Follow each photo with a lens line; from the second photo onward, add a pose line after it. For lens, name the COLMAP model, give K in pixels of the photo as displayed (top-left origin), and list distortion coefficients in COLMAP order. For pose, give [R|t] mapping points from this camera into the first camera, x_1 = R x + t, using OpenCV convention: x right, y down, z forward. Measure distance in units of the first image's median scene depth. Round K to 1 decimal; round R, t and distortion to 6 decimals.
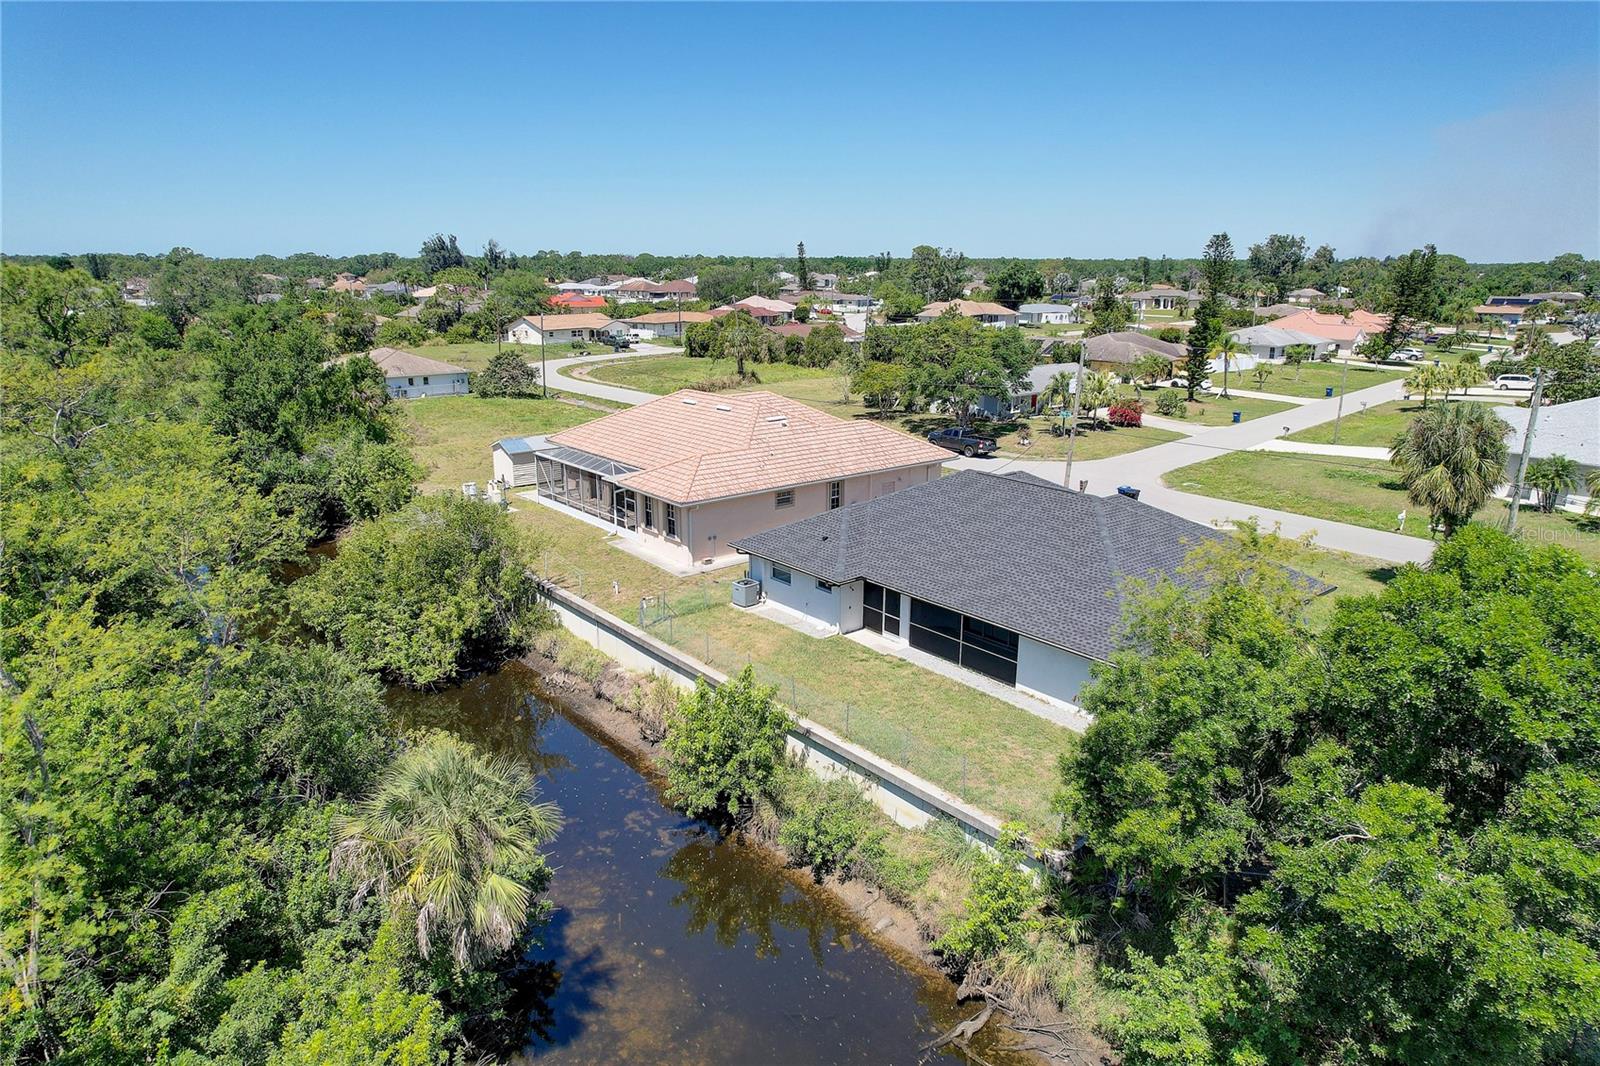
lens RADIAL K [[1018.8, 0, 803.1], [0, 1018.8, 538.6], [0, 0, 1]] dist [-0.076013, 0.065867]
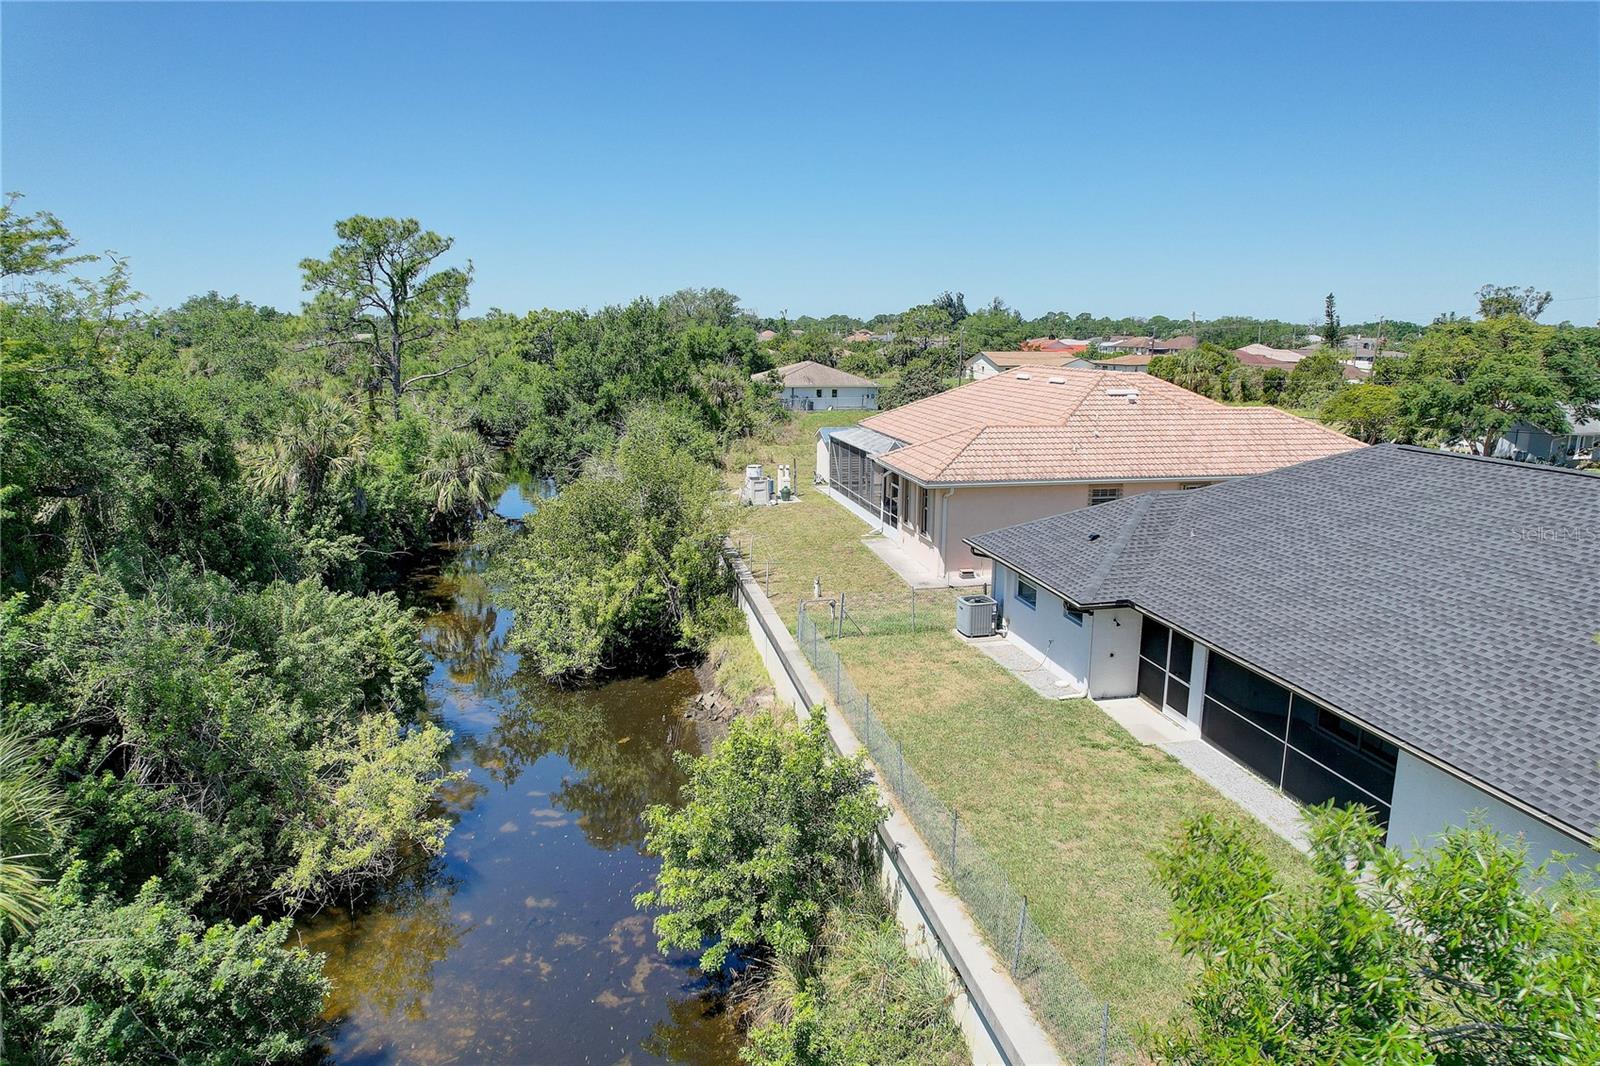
lens RADIAL K [[1015.3, 0, 793.2], [0, 1015.3, 553.4], [0, 0, 1]] dist [-0.083563, 0.061538]
pose [[0.876763, 0.101974, -0.469987, 0.144419], [-0.125848, 0.991857, -0.019565, 0.042866], [0.464165, 0.076301, 0.882456, 0.394438]]
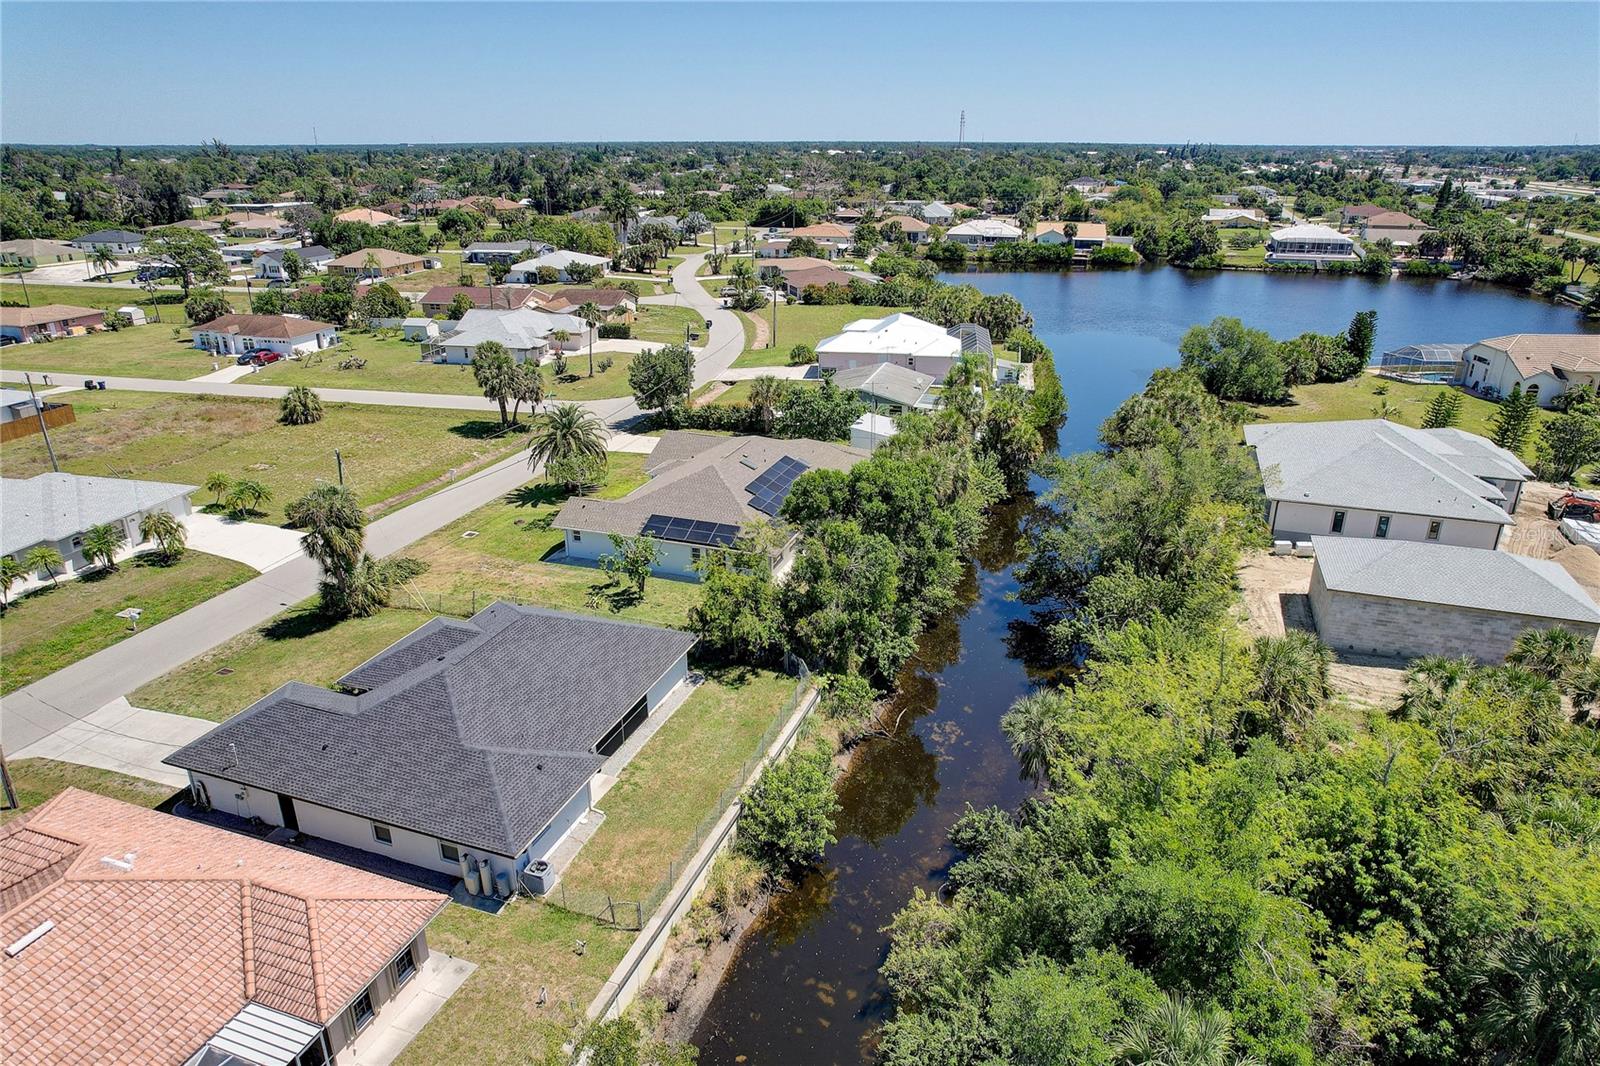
lens RADIAL K [[1018.8, 0, 803.1], [0, 1018.8, 538.6], [0, 0, 1]] dist [-0.076013, 0.065867]
pose [[-0.515342, -0.316248, 0.796499, -0.861253], [0.226309, 0.846207, 0.482408, -0.631725], [-0.826564, 0.428860, -0.364516, 1.047260]]
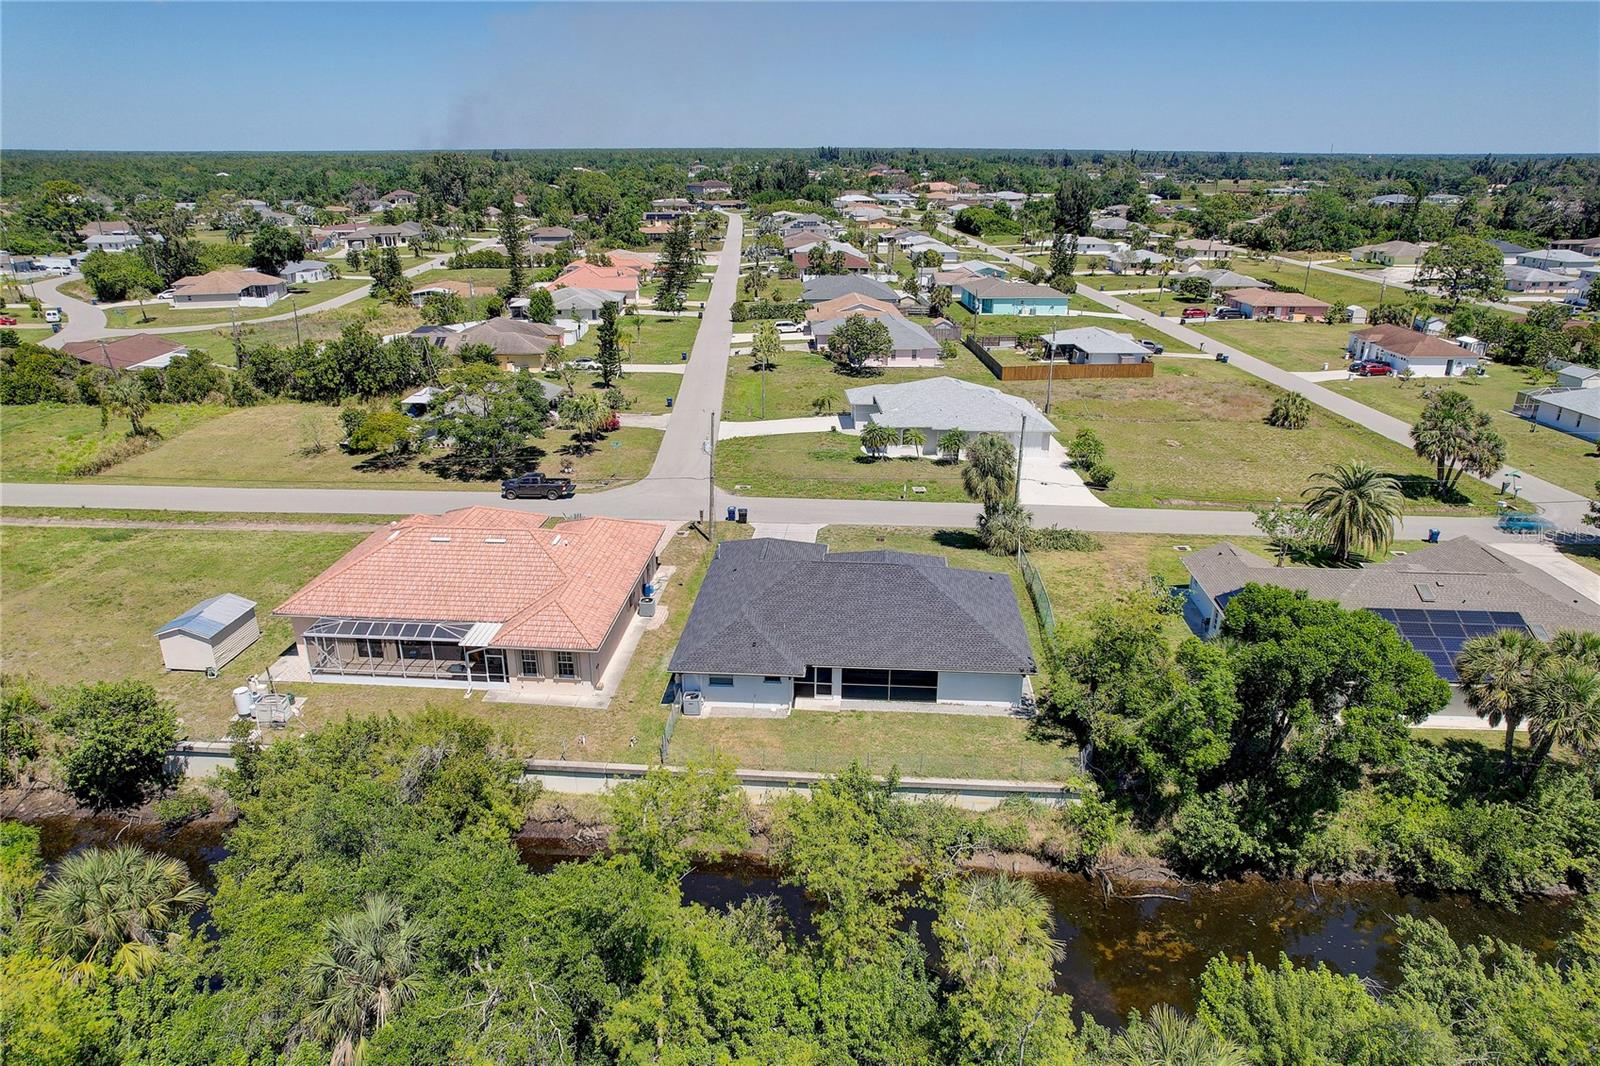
lens RADIAL K [[1018.8, 0, 803.1], [0, 1018.8, 538.6], [0, 0, 1]] dist [-0.076013, 0.065867]
pose [[0.689678, -0.261632, 0.675199, -0.785442], [0.191186, 0.965150, 0.178698, -0.354348], [-0.698421, 0.005845, 0.715663, 0.009847]]
